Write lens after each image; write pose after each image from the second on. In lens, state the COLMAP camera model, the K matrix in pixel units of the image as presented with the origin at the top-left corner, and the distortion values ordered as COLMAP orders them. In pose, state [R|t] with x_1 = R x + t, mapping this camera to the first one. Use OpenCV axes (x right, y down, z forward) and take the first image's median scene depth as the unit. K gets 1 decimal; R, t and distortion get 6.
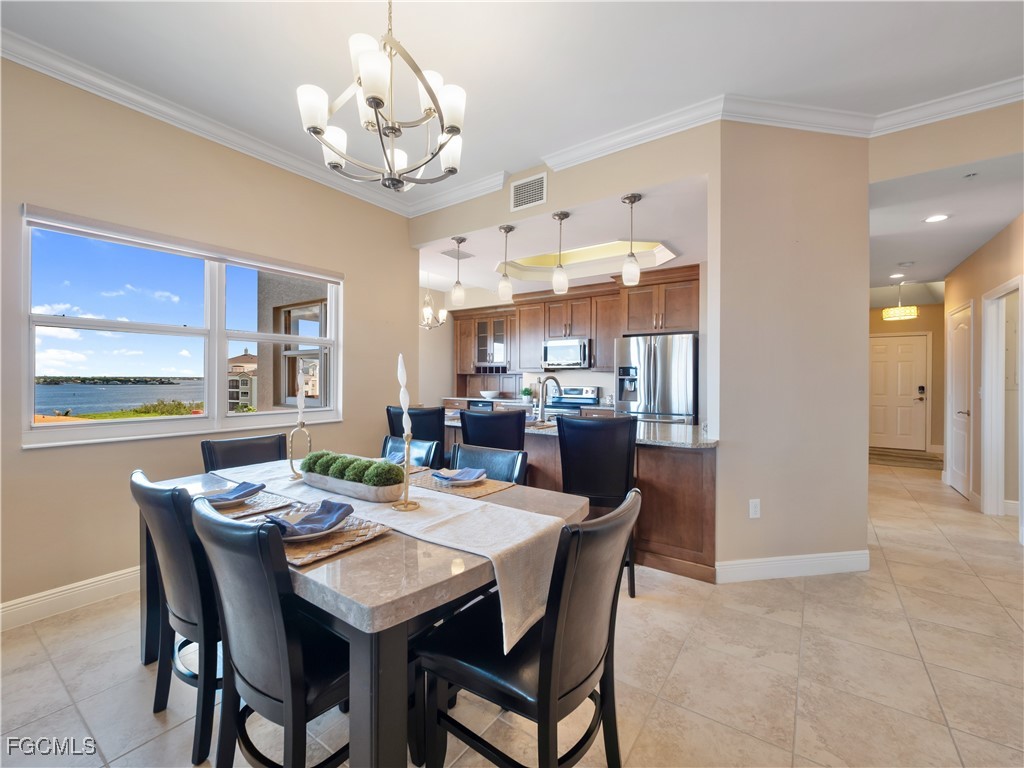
lens RADIAL K [[442.1, 0, 503.2], [0, 442.1, 375.3], [0, 0, 1]] dist [-0.001363, -0.002494]
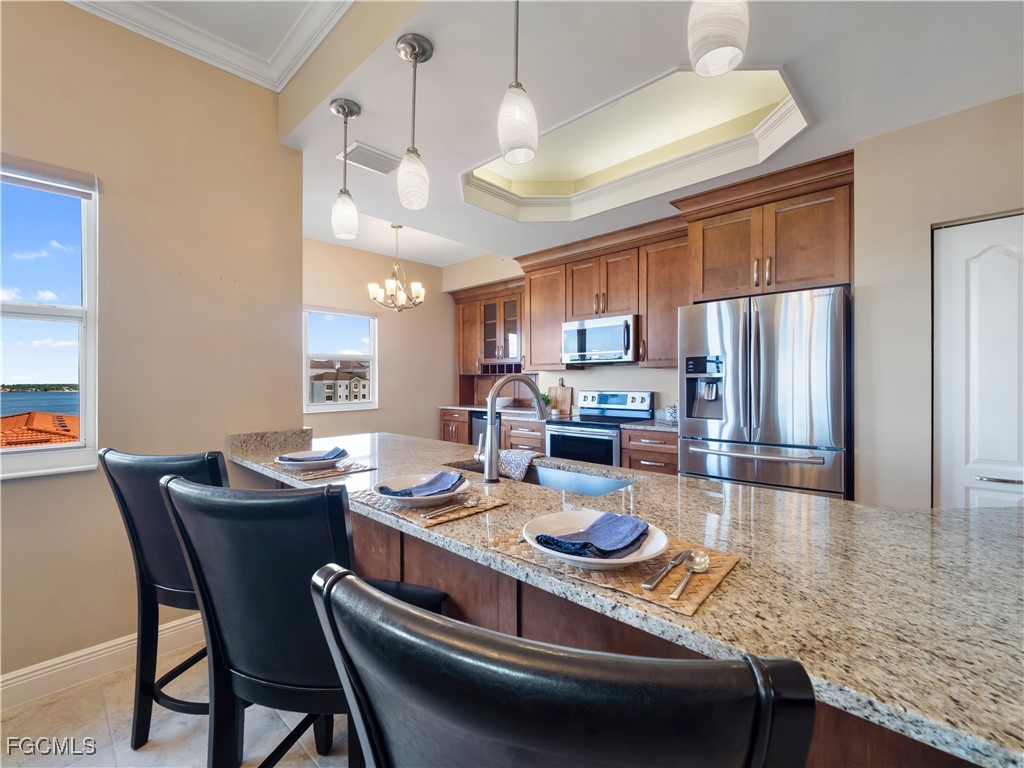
lens RADIAL K [[442.1, 0, 480.5], [0, 442.1, 379.0], [0, 0, 1]] dist [-0.001363, -0.002494]
pose [[0.982297, -0.004484, -0.187275, 0.111972], [0.004236, 0.999990, -0.001720, 0.008618], [0.187280, 0.000896, 0.982306, 0.404852]]
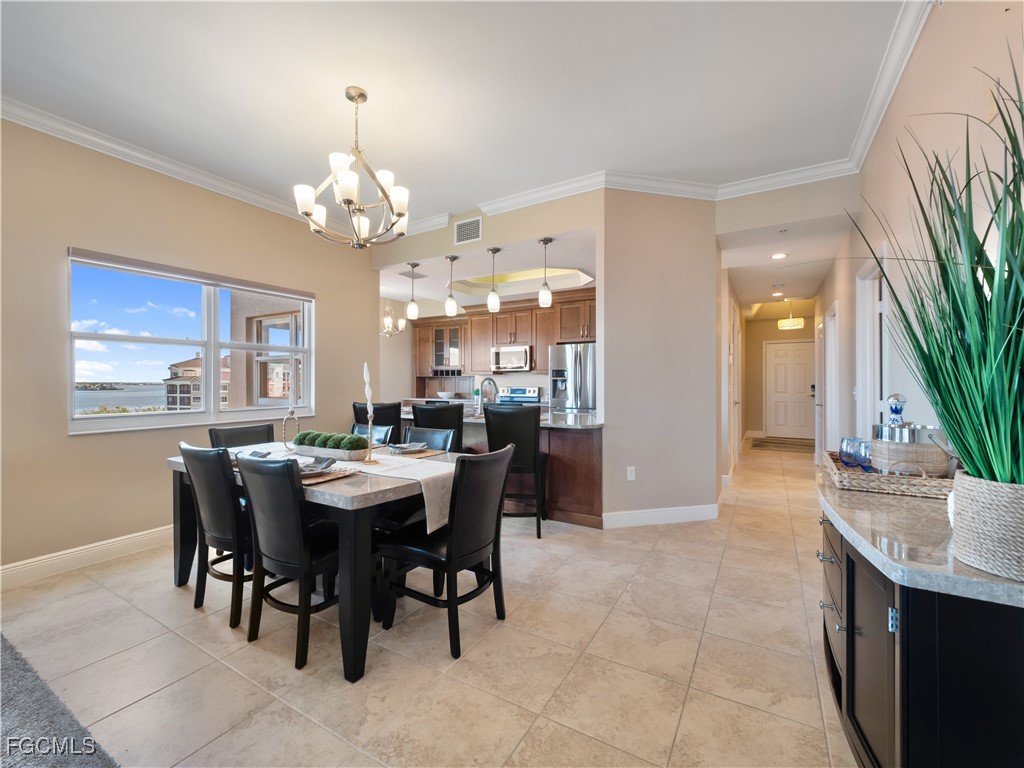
lens RADIAL K [[442.1, 0, 503.6], [0, 442.1, 378.2], [0, 0, 1]] dist [-0.001363, -0.002494]
pose [[0.996792, -0.005687, 0.079834, 0.036915], [0.005688, 0.999984, 0.000204, 0.002461], [-0.079833, 0.000251, 0.996808, -0.170843]]
